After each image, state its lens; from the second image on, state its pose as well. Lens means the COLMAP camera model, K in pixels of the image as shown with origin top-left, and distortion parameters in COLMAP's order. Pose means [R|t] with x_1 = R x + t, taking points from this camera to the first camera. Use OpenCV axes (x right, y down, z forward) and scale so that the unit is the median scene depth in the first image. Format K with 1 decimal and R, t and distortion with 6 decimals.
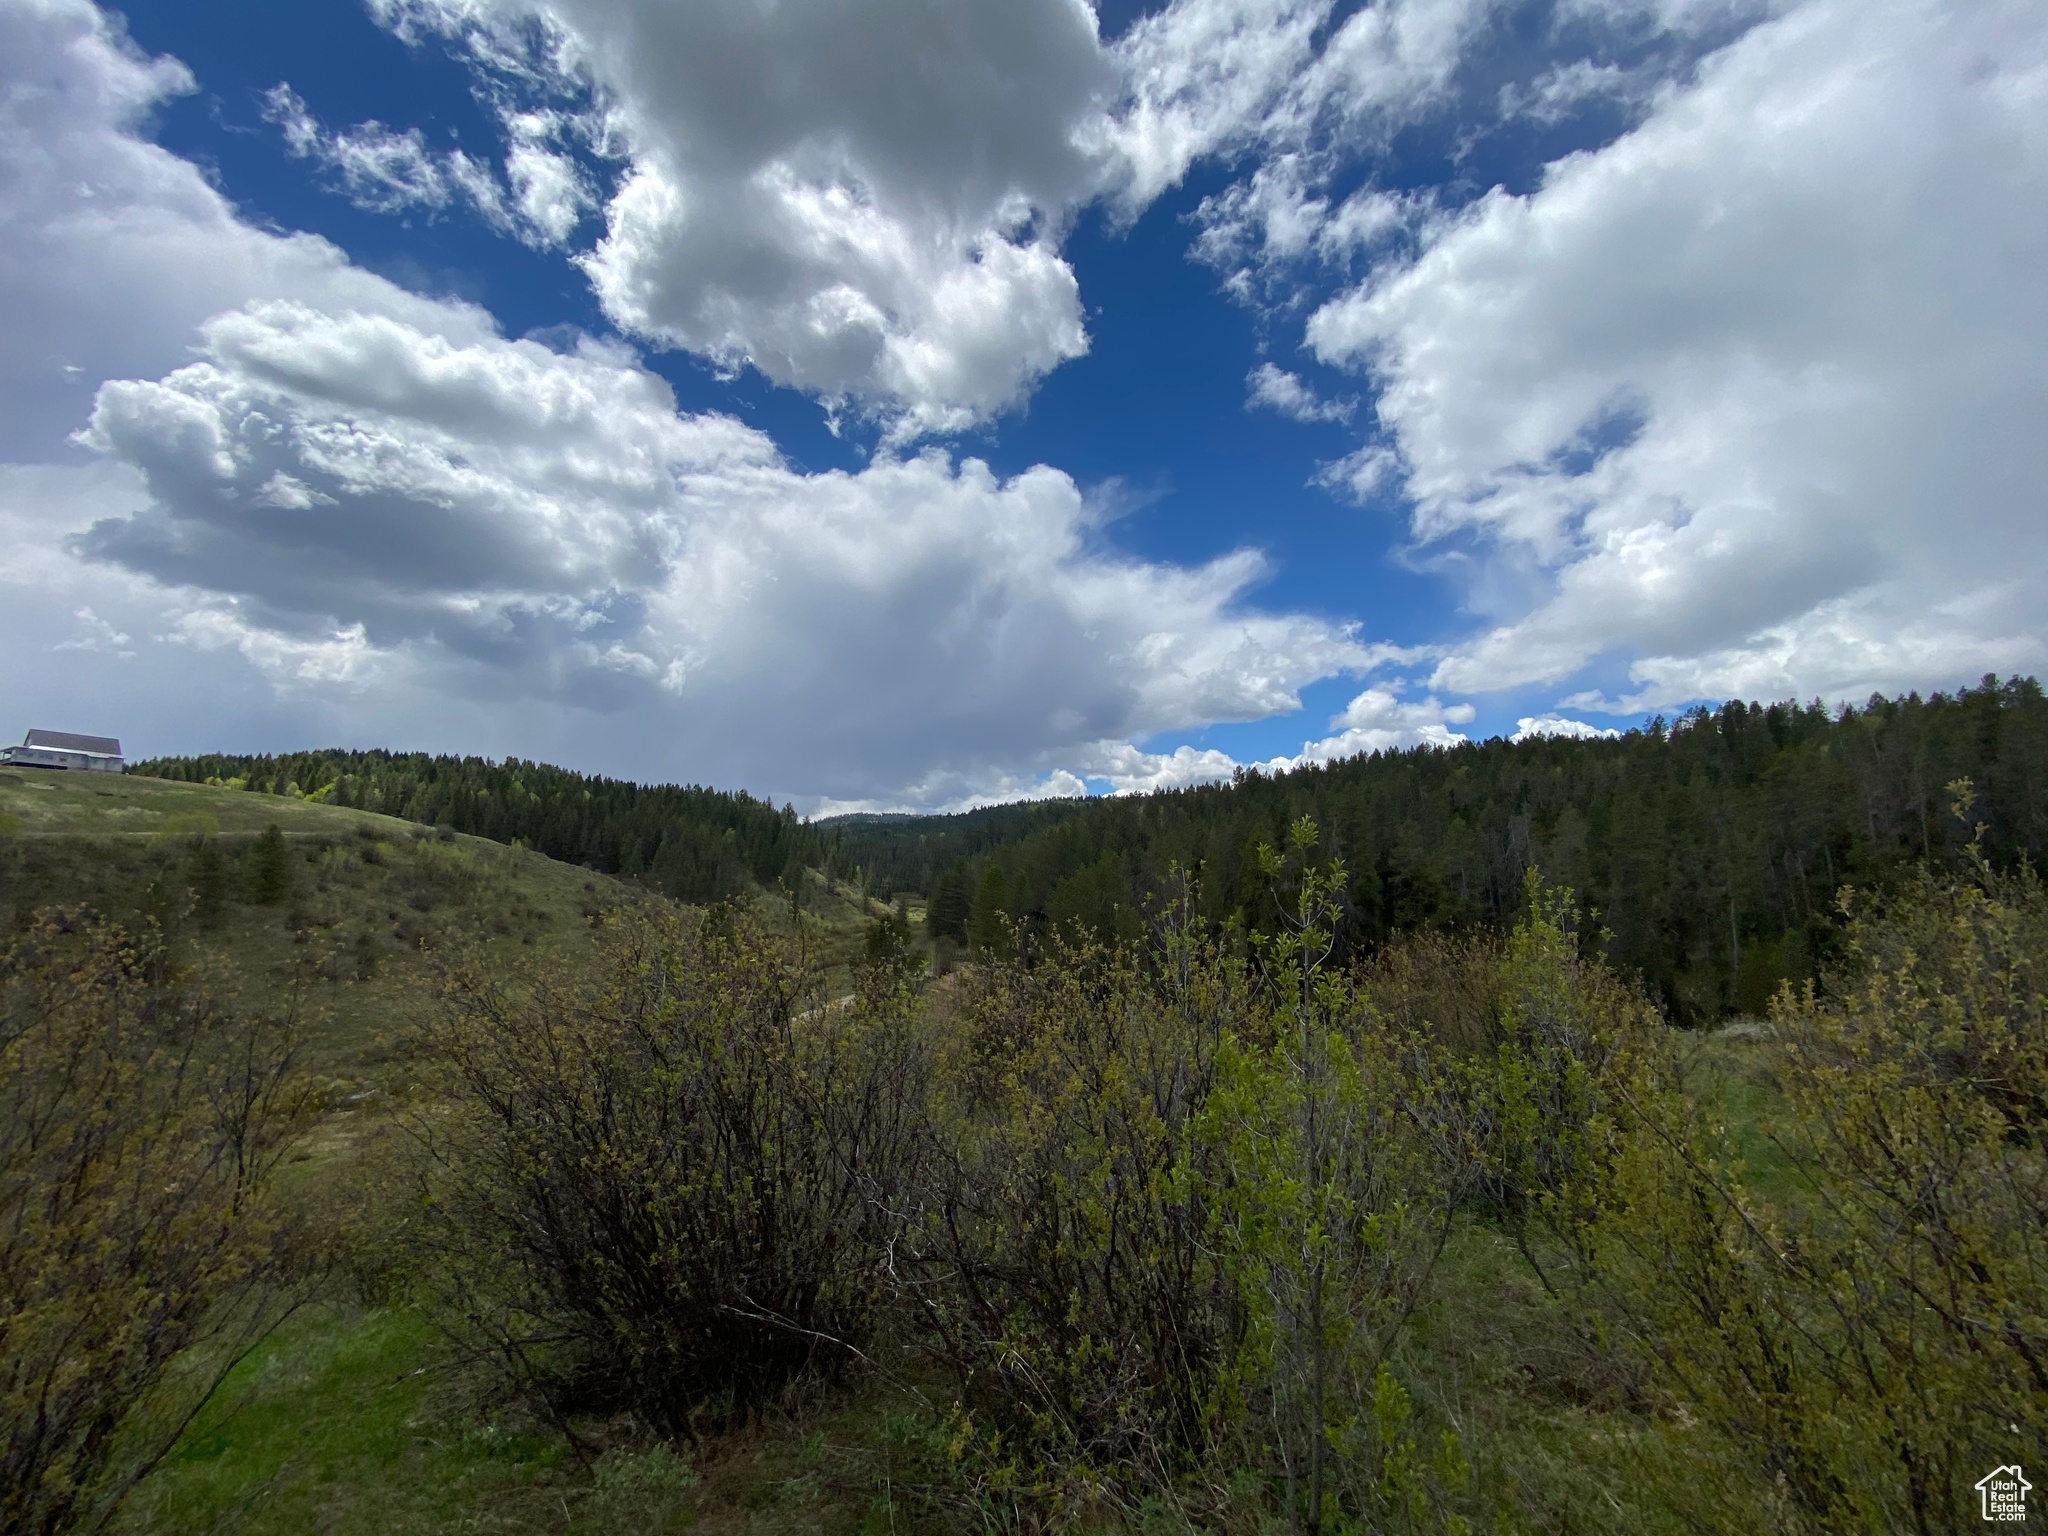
lens RADIAL K [[836.9, 0, 1029.7], [0, 836.9, 768.7], [0, 0, 1]] dist [0.017576, -0.019375]
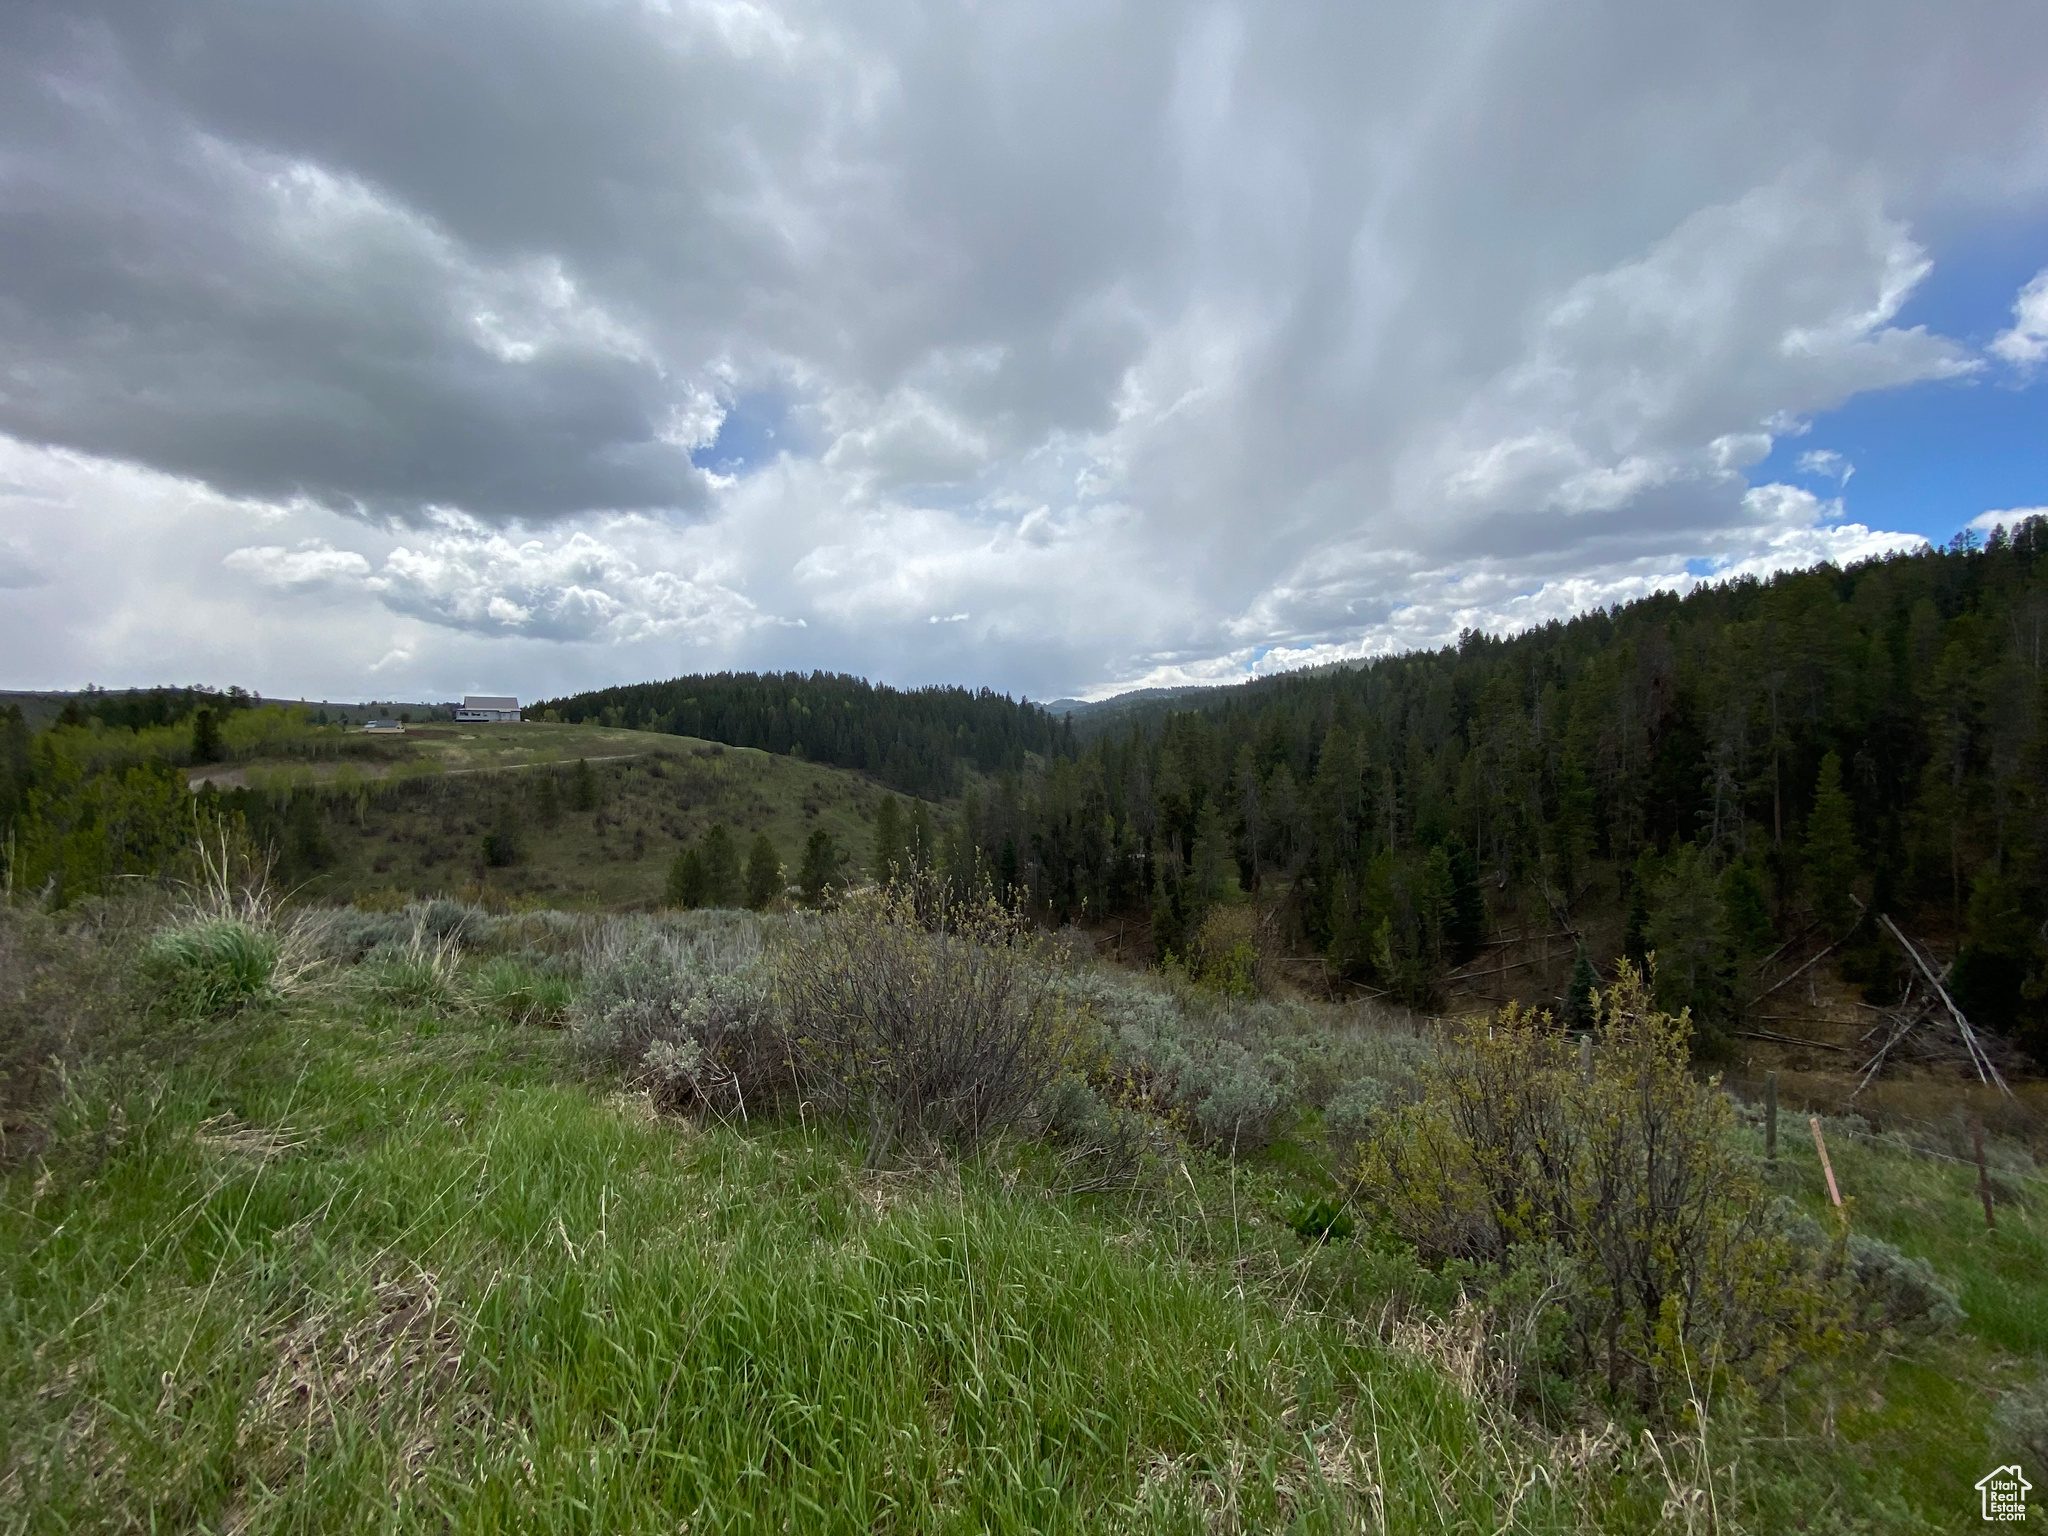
lens RADIAL K [[836.9, 0, 1029.7], [0, 836.9, 768.7], [0, 0, 1]] dist [0.017576, -0.019375]
pose [[0.931238, -0.031322, -0.363062, 0.371195], [0.086956, 0.986618, 0.137922, -0.048740], [0.353884, -0.160009, 0.921501, -0.095562]]
